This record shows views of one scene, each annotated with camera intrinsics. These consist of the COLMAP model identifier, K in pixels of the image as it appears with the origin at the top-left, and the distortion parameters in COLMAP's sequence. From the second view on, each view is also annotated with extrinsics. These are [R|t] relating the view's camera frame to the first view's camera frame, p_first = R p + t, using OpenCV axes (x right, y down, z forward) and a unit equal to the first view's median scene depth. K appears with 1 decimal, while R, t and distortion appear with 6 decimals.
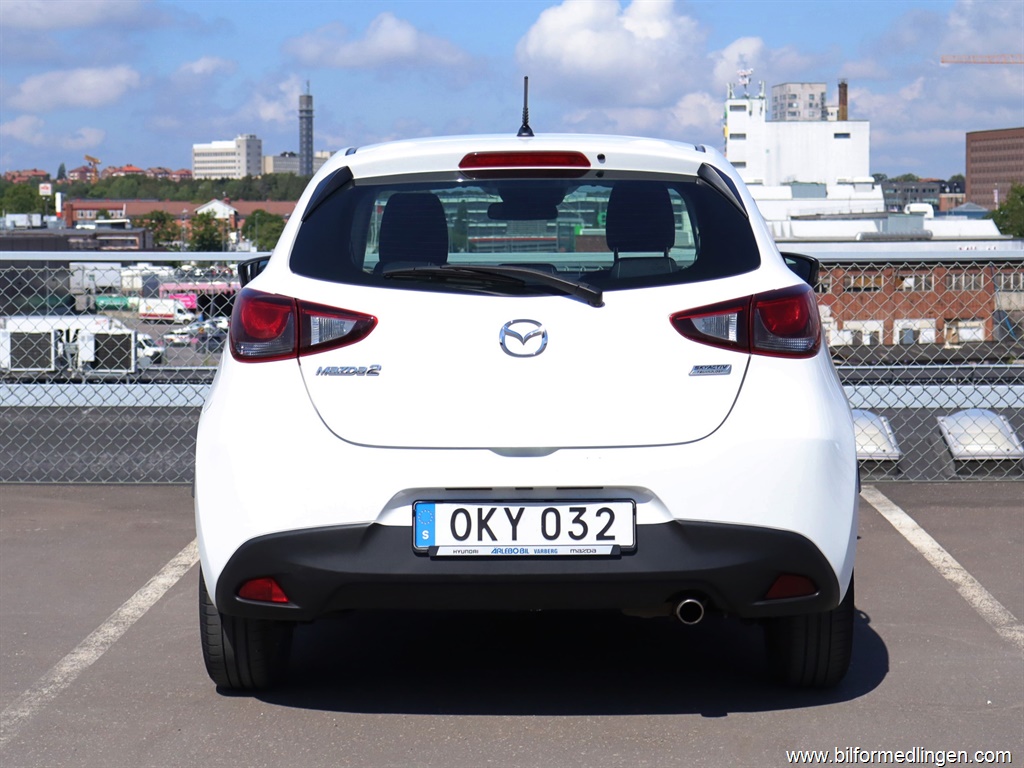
lens RADIAL K [[1890.5, 0, 512.0], [0, 1890.5, 384.0], [0, 0, 1]] dist [0.201764, 0.115115]
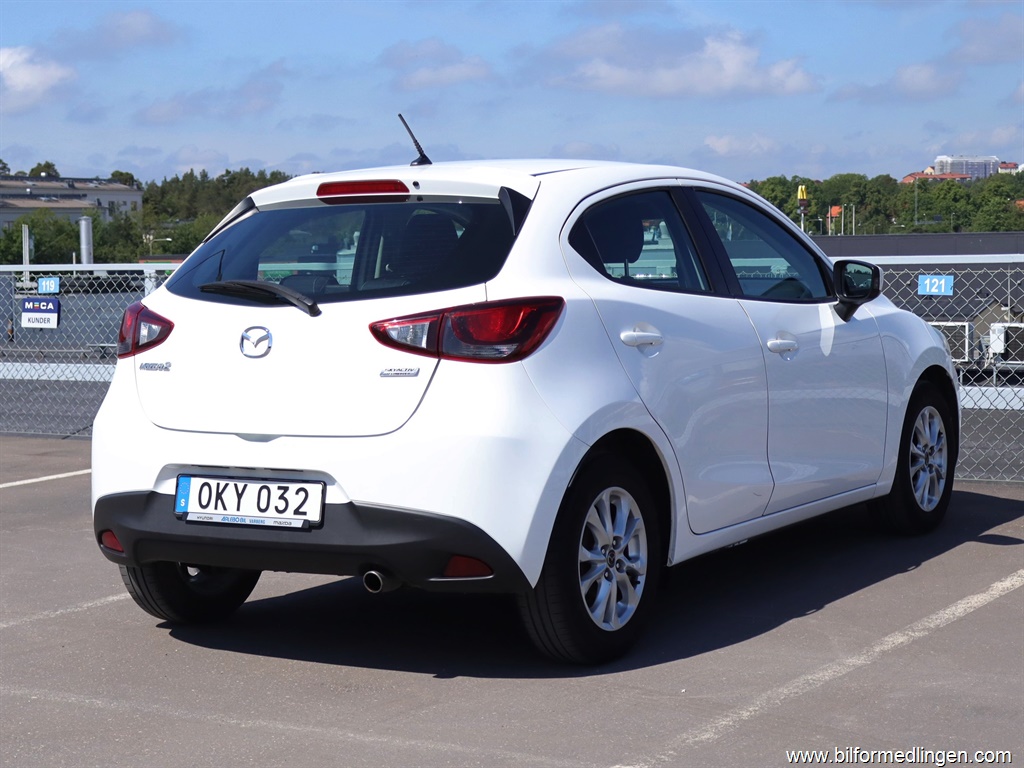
lens RADIAL K [[1890.5, 0, 512.0], [0, 1890.5, 384.0], [0, 0, 1]] dist [0.201764, 0.115115]
pose [[0.861604, 0.024880, -0.506971, 0.755072], [-0.022215, 0.999689, 0.011306, -0.015076], [0.507094, 0.001521, 0.861889, 0.051626]]
